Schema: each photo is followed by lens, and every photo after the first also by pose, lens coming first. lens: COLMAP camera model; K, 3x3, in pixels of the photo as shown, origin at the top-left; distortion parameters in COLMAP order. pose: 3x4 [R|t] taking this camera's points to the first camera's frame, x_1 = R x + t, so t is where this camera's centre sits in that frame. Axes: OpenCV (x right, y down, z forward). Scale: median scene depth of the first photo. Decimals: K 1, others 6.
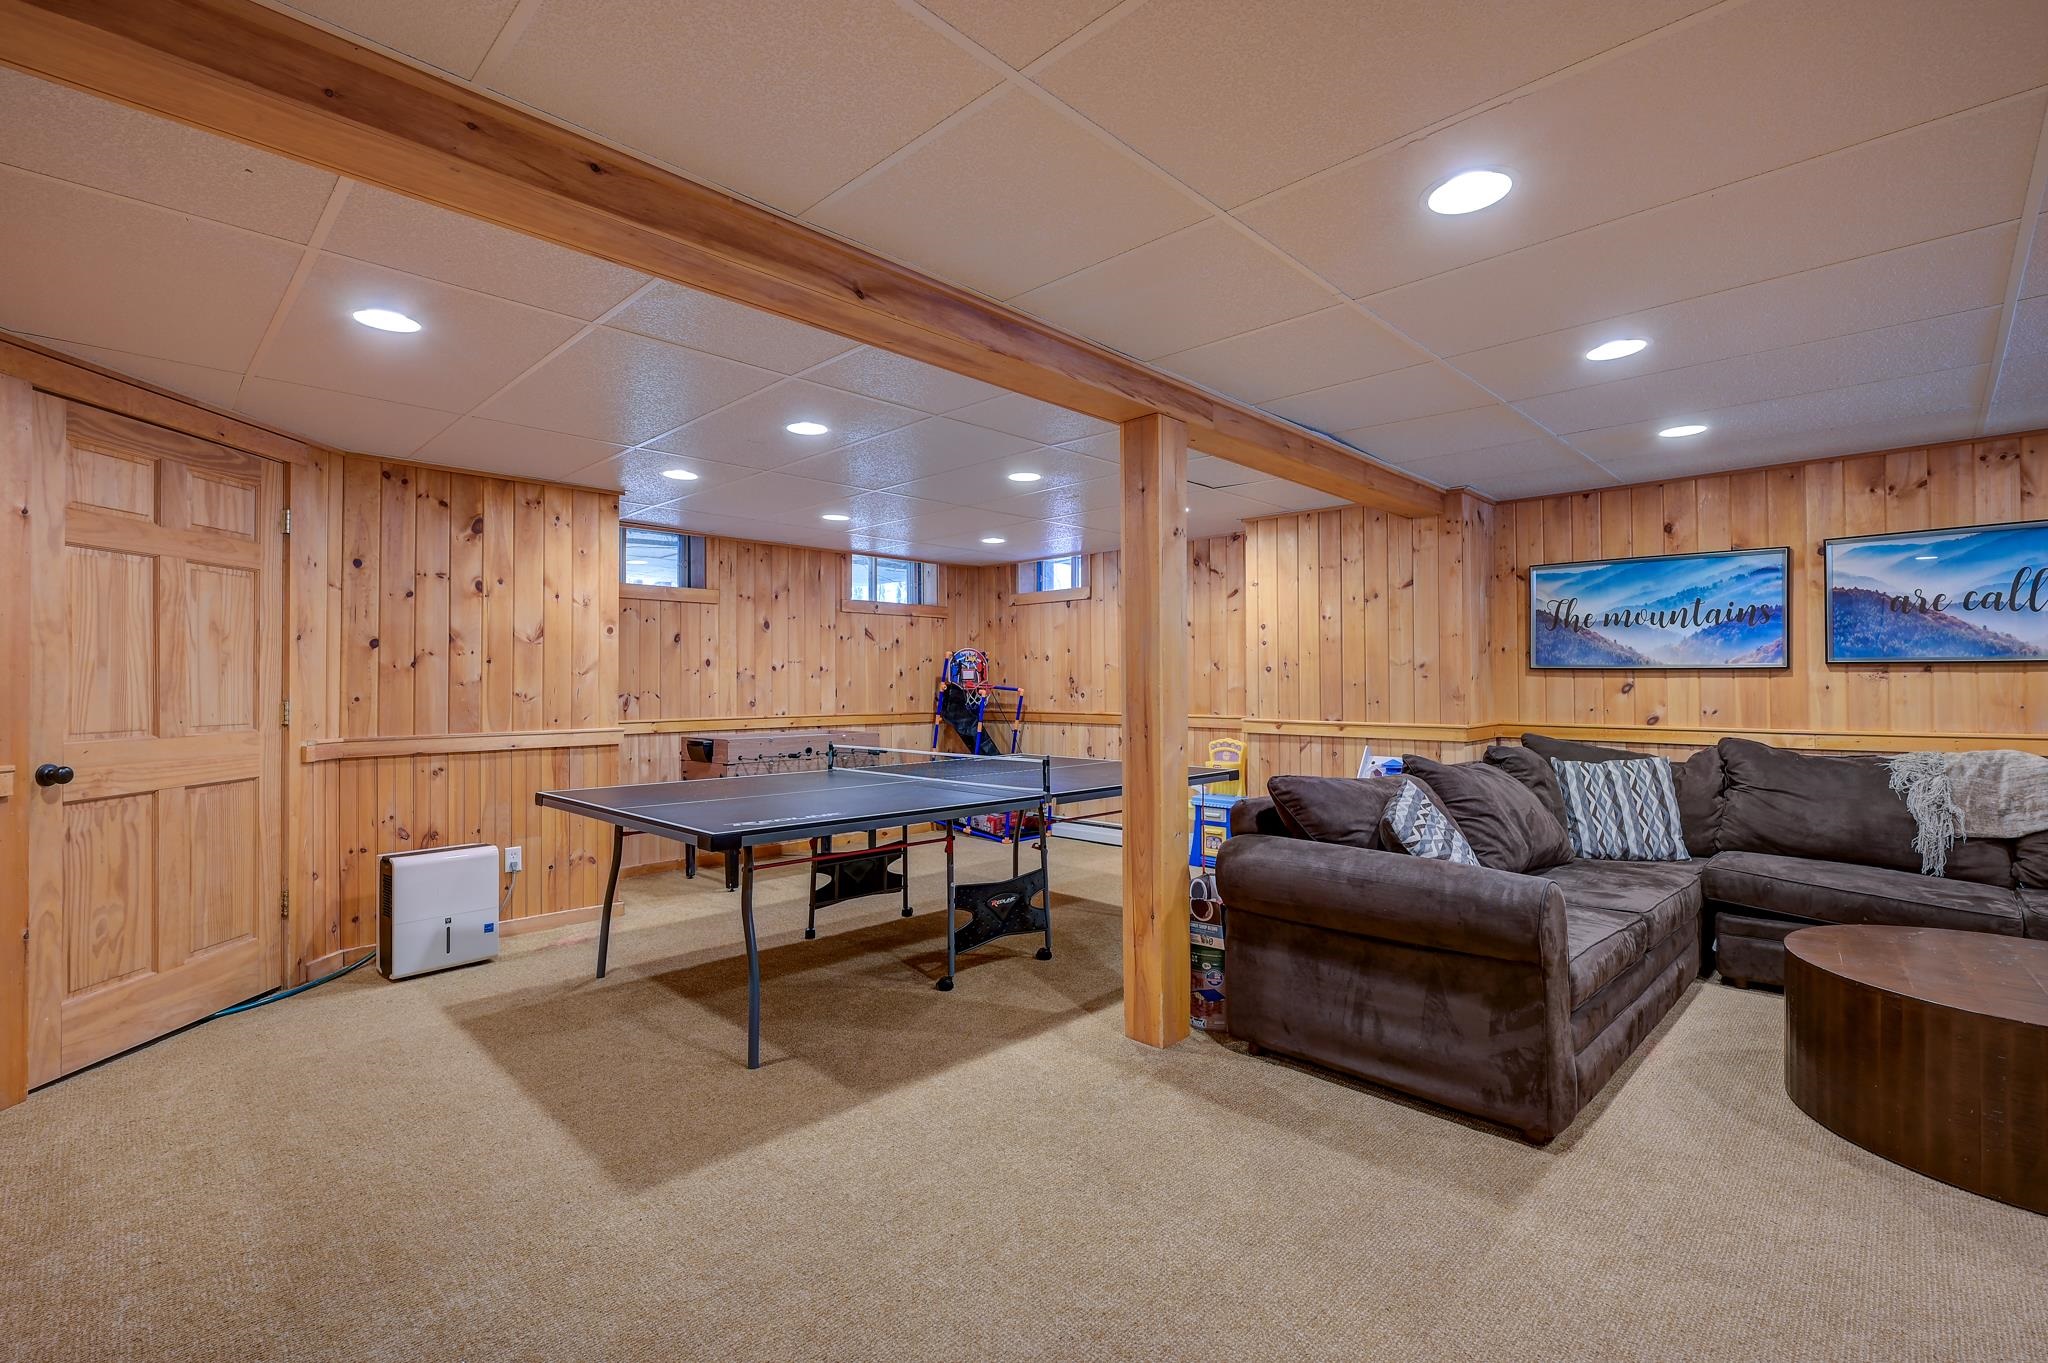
lens RADIAL K [[909.3, 0, 1028.4], [0, 909.3, 674.4], [0, 0, 1]] dist [-0.001699, 0.000183]
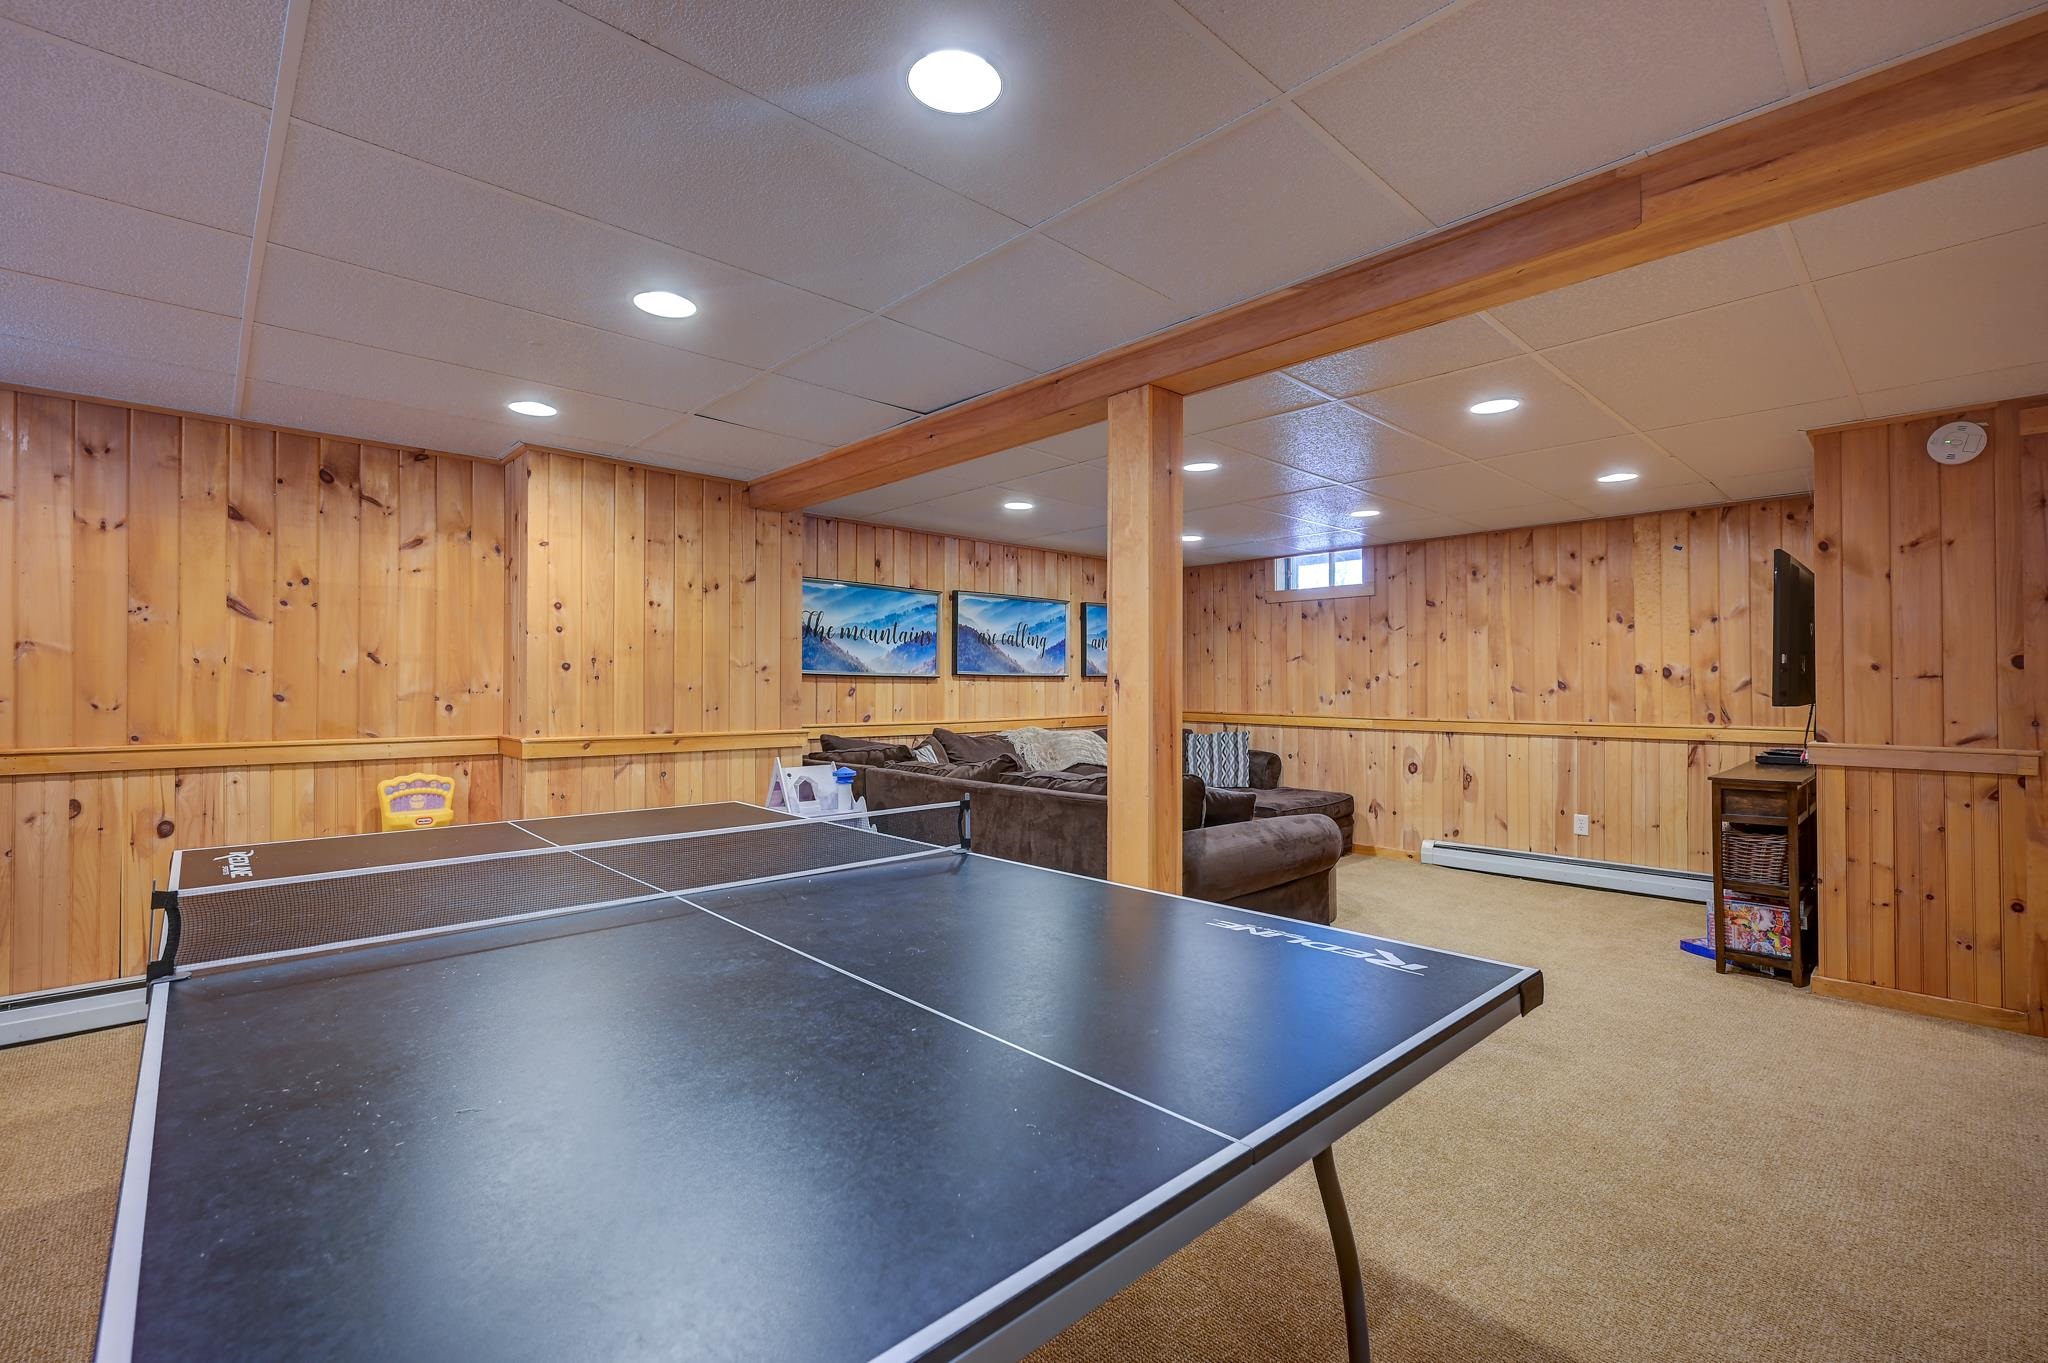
lens RADIAL K [[909.3, 0, 1028.4], [0, 909.3, 674.4], [0, 0, 1]] dist [-0.001699, 0.000183]
pose [[0.036153, 0.016884, 0.999204, -0.535640], [-0.012587, 0.999786, -0.016438, 0.009240], [-0.999267, -0.011983, 0.036358, 0.757829]]
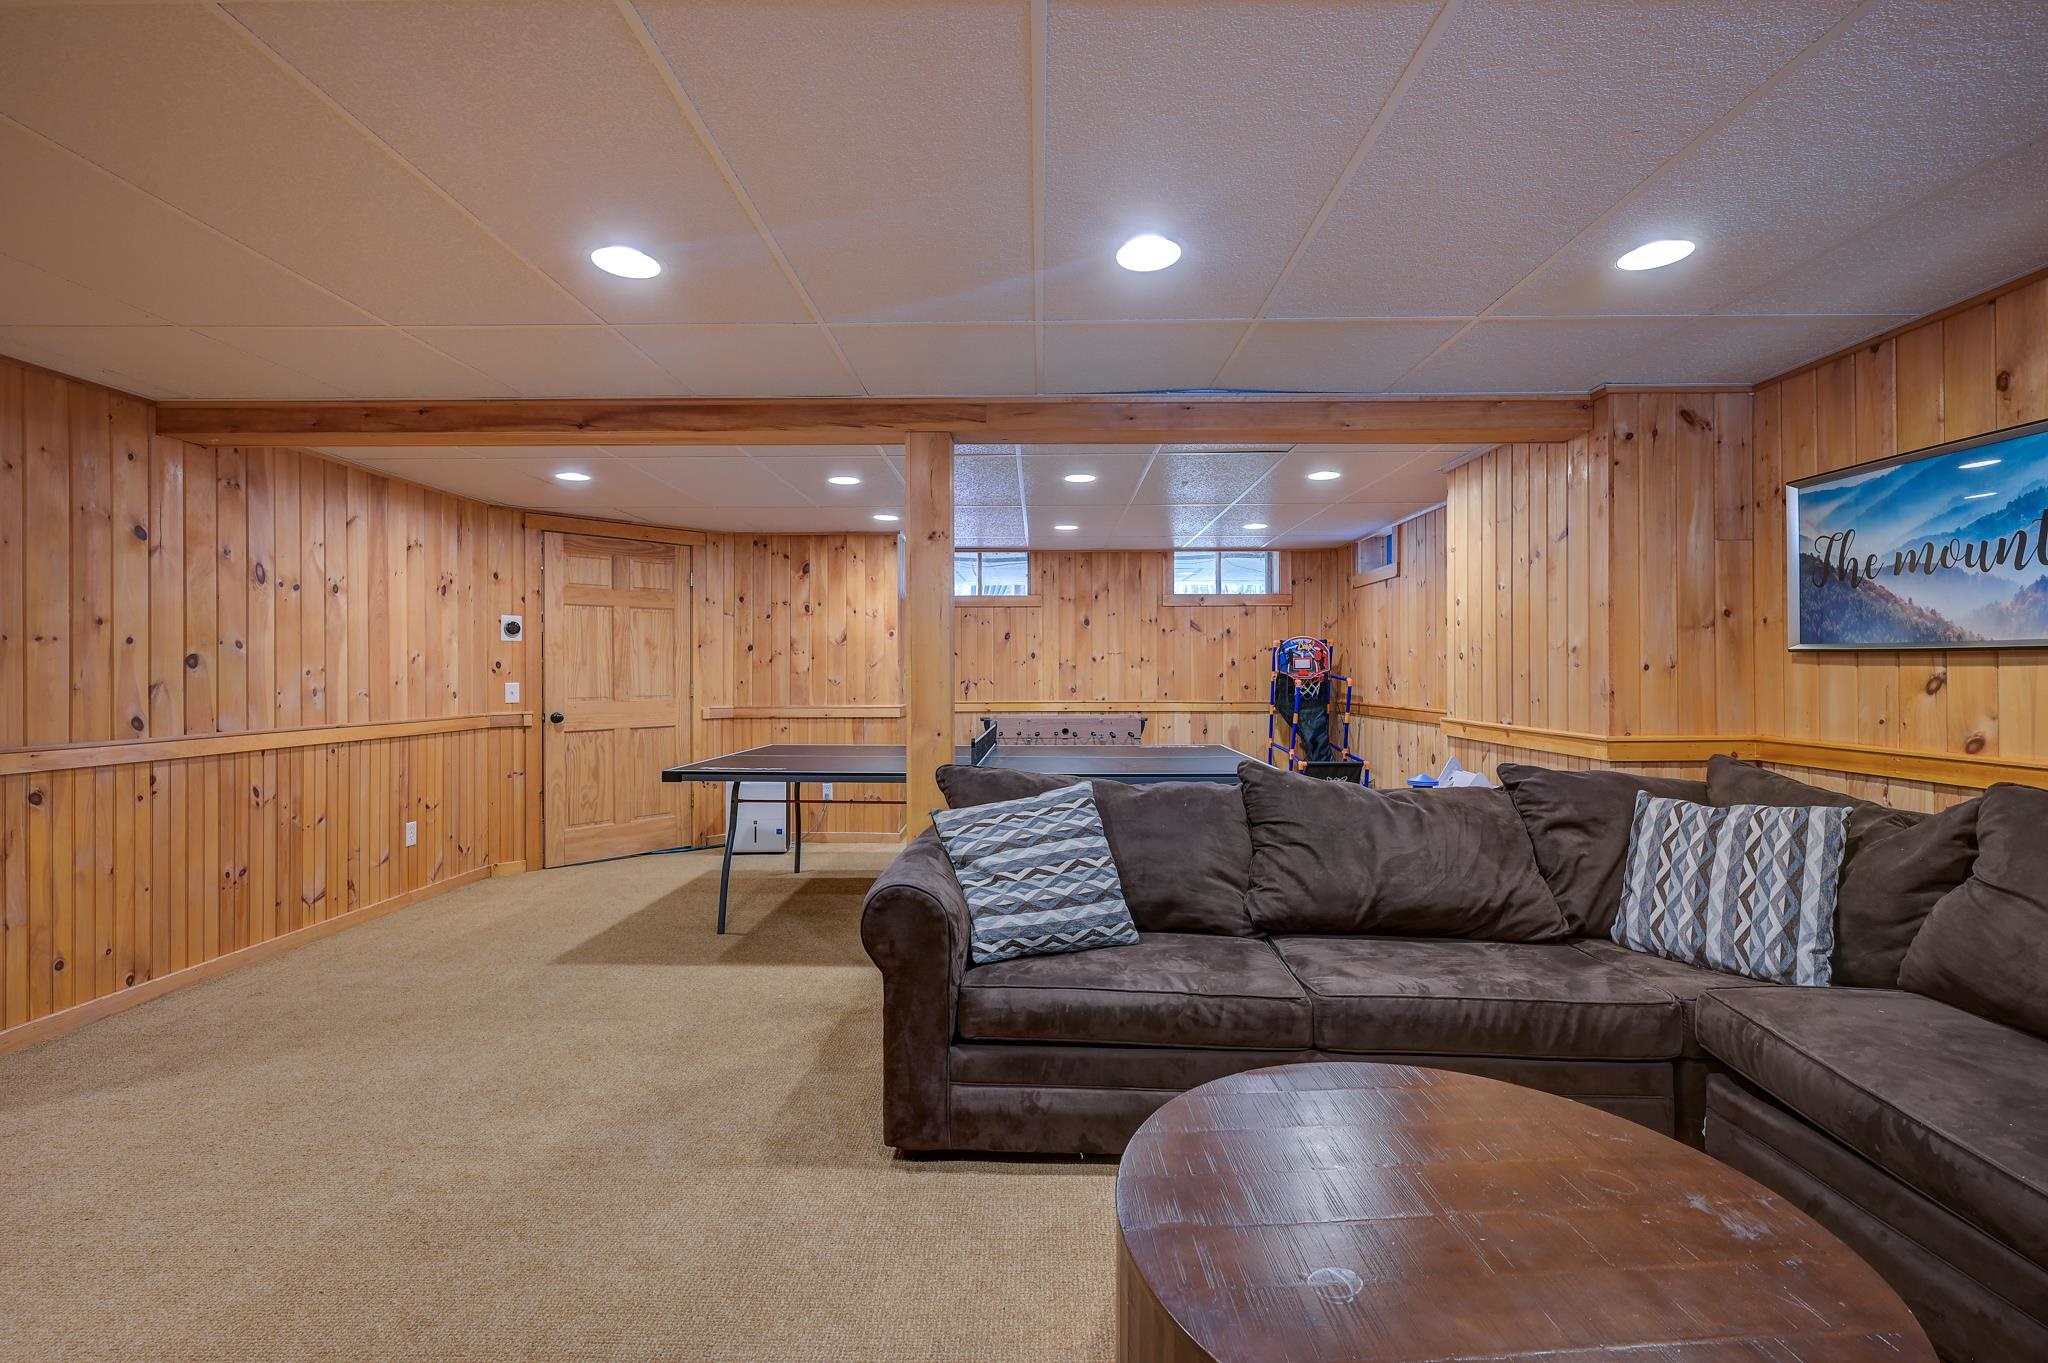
lens RADIAL K [[896.3, 0, 1034.8], [0, 896.3, 673.3], [0, 0, 1]] dist [0.002828, 0.000436]
pose [[0.688392, 0.002032, -0.725336, 0.706773], [0.007212, 0.999927, 0.009646, -0.001045], [0.725303, -0.011871, 0.688328, 0.237950]]
